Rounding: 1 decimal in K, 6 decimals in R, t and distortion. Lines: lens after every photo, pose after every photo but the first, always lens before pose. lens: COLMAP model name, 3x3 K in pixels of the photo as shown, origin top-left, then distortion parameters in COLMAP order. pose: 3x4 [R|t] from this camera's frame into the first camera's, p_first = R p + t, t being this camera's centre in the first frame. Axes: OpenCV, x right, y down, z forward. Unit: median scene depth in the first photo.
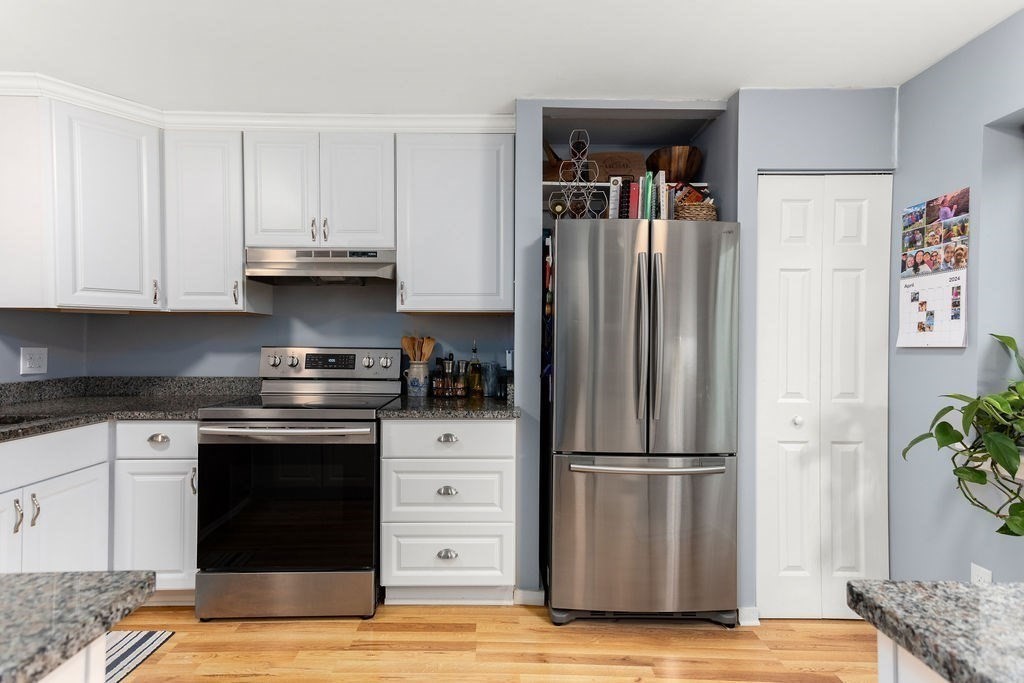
lens RADIAL K [[499.4, 0, 506.6], [0, 499.4, 346.0], [0, 0, 1]] dist [0.003271, 0.001282]
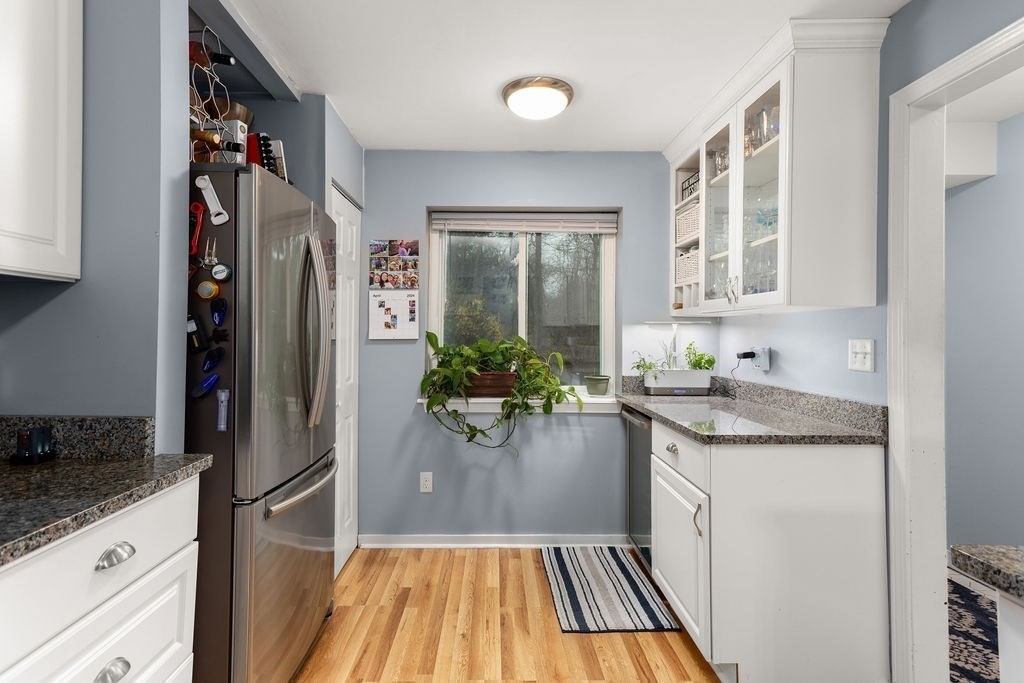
lens RADIAL K [[499.4, 0, 503.0], [0, 499.4, 323.9], [0, 0, 1]] dist [0.003271, 0.001282]
pose [[-0.032111, 0.015110, 0.999370, -0.620310], [0.002172, 0.999884, -0.015048, -0.019355], [-0.999482, 0.001687, -0.032141, 0.699131]]
